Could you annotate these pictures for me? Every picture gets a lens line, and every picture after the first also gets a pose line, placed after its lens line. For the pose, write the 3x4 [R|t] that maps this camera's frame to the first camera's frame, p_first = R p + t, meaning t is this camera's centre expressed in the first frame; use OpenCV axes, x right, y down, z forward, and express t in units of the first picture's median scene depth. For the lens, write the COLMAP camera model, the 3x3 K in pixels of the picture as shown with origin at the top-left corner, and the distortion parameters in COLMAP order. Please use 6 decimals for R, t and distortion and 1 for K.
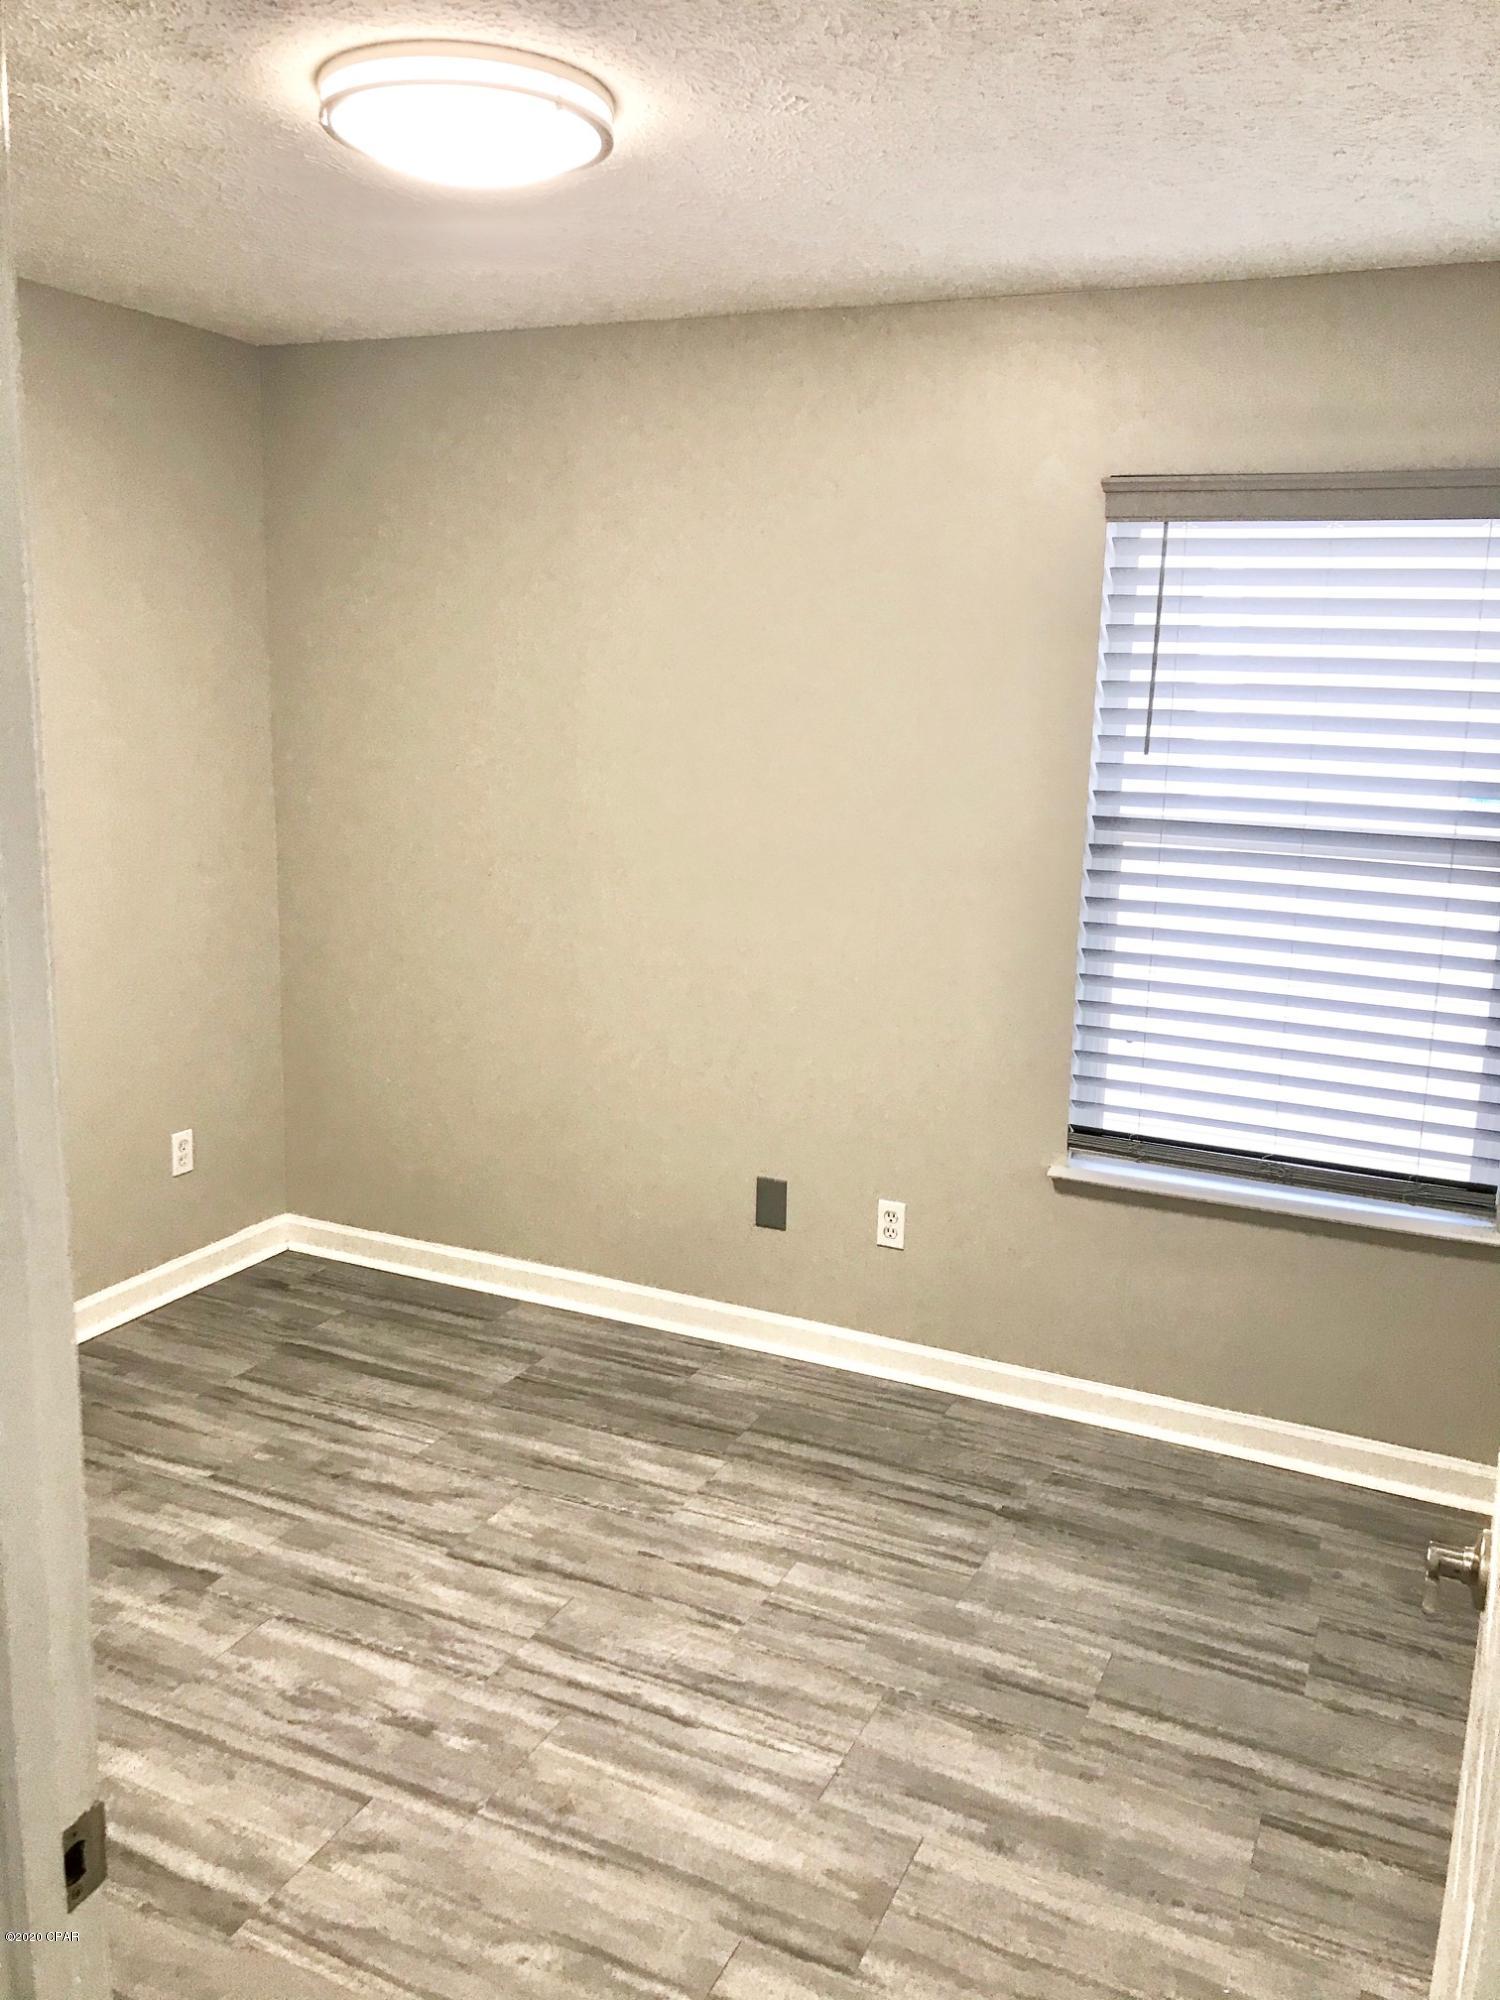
lens RADIAL K [[1633.2, 0, 750.0], [0, 1633.2, 1000.0], [0, 0, 1]] dist [0.020112, -0.005767]
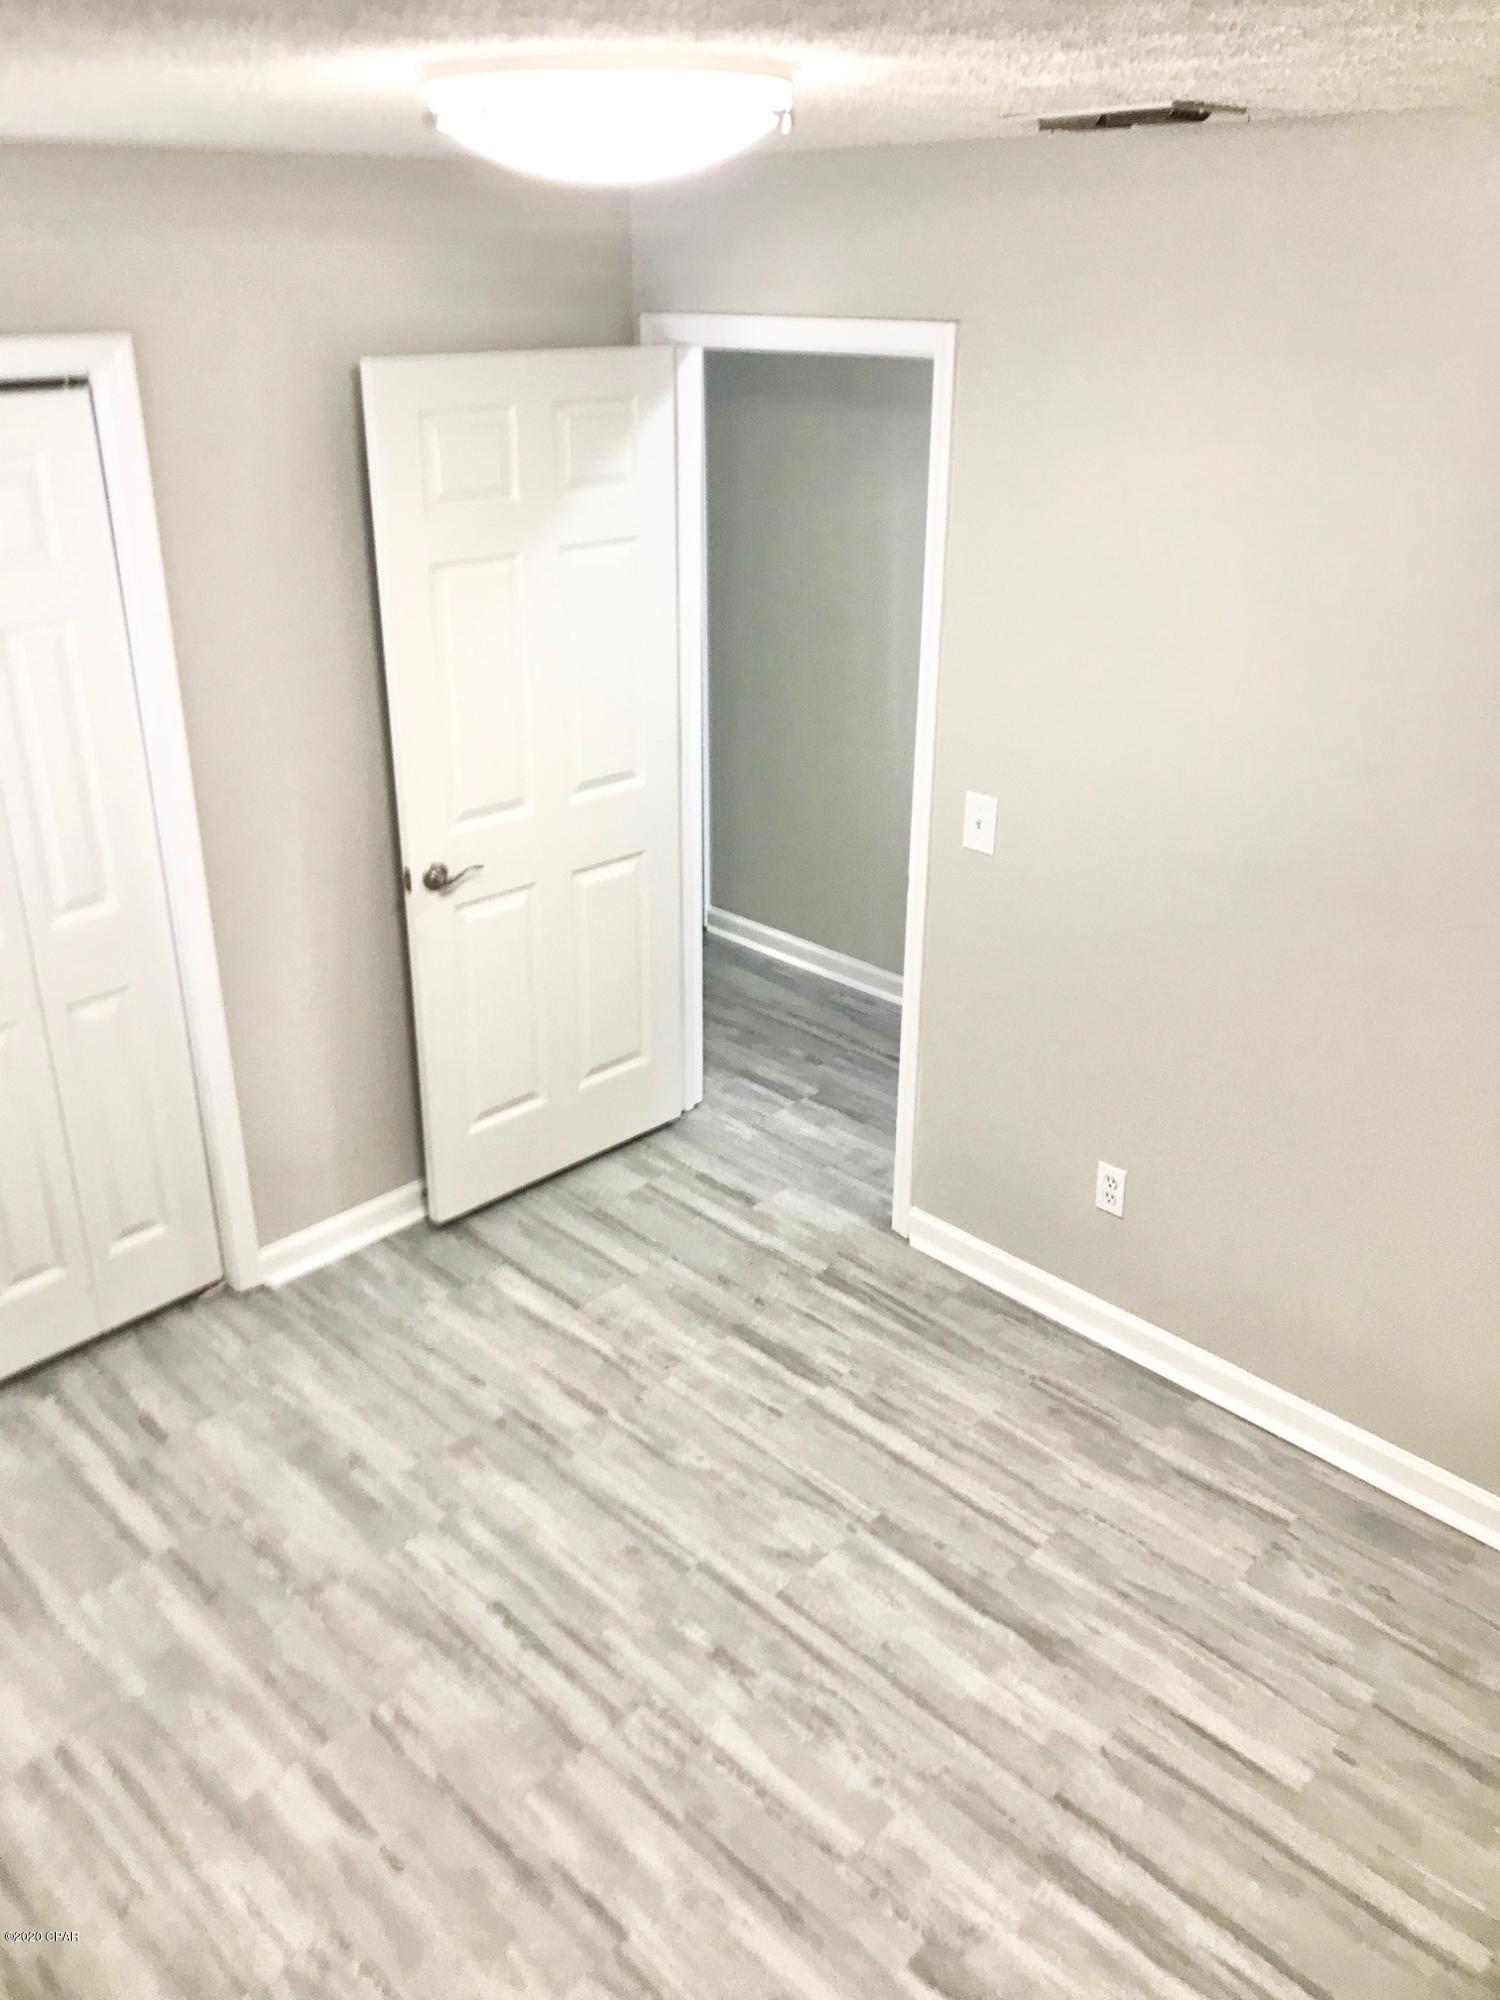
lens RADIAL K [[1633.2, 0, 750.0], [0, 1633.2, 1000.0], [0, 0, 1]] dist [0.020112, -0.005767]
pose [[-0.938246, -0.167929, 0.302480, -0.479014], [0.043923, 0.809407, 0.585604, -0.556867], [-0.343169, 0.562726, -0.752047, 1.578760]]
